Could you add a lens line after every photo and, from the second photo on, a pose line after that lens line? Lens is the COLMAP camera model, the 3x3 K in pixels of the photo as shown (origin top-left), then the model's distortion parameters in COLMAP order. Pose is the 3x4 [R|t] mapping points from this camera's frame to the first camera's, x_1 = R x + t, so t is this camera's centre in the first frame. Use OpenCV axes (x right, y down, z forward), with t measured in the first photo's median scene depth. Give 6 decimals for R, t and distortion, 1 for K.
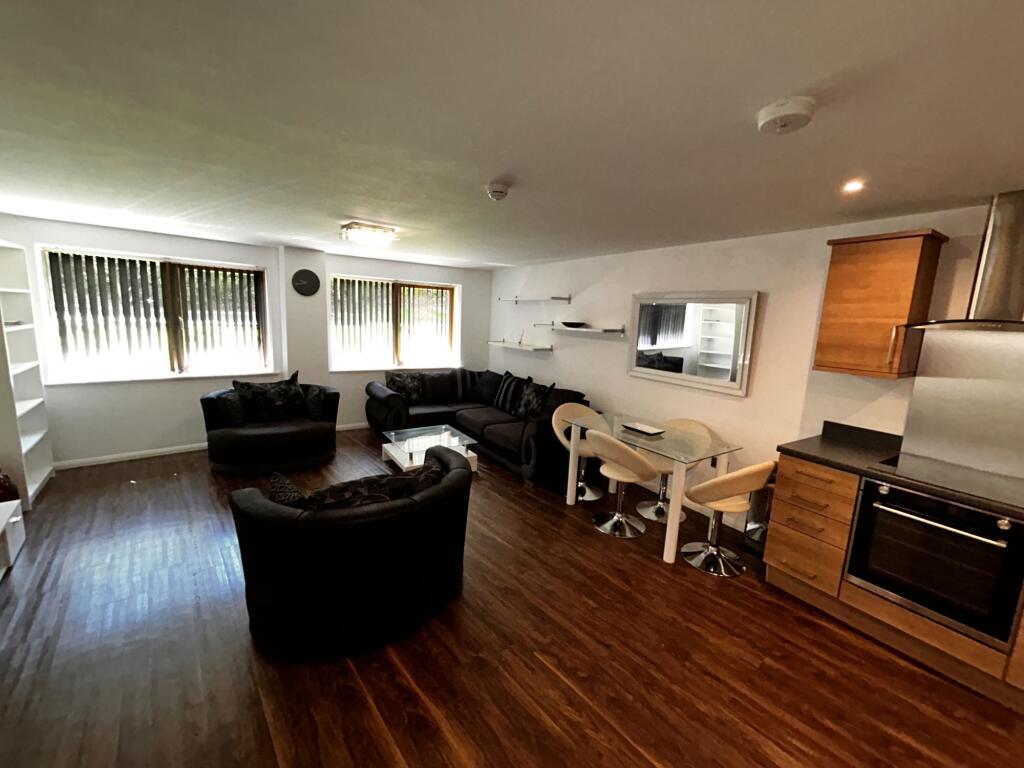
lens RADIAL K [[419.3, 0, 512.0], [0, 419.3, 384.0], [0, 0, 1]] dist [-0.001376, 0.003252]
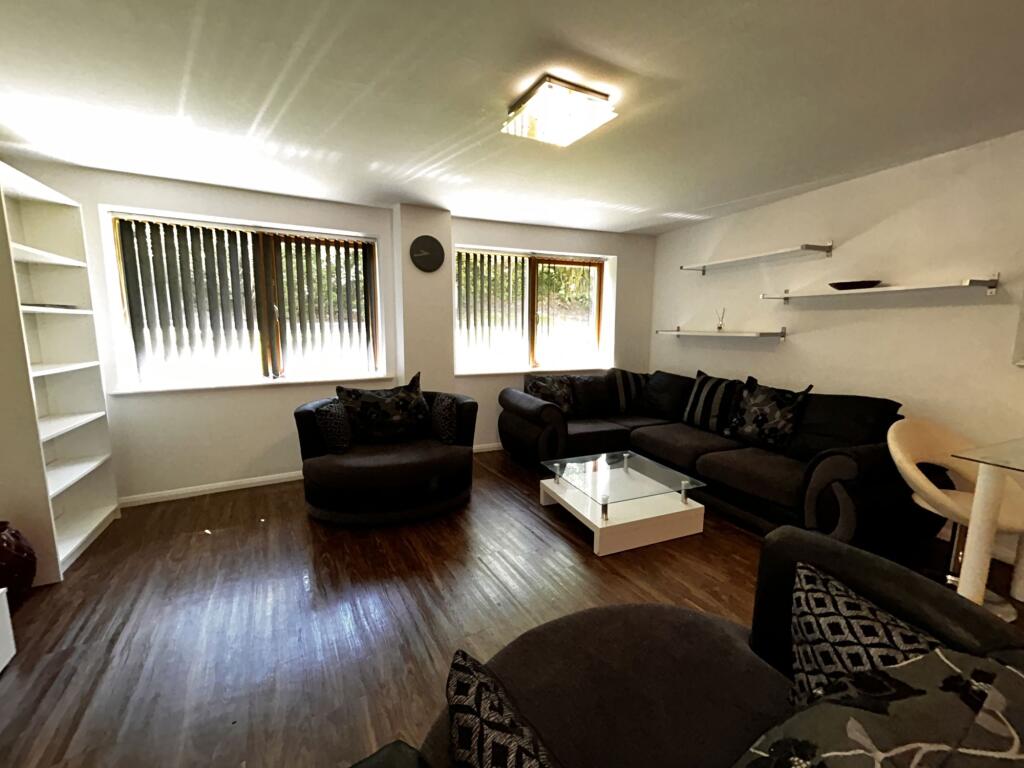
lens RADIAL K [[419.3, 0, 512.0], [0, 419.3, 384.0], [0, 0, 1]] dist [-0.001376, 0.003252]
pose [[0.981162, -0.014324, -0.192656, -0.228549], [0.008867, 0.999535, -0.029161, 0.010613], [0.192984, 0.026904, 0.980833, 0.346233]]
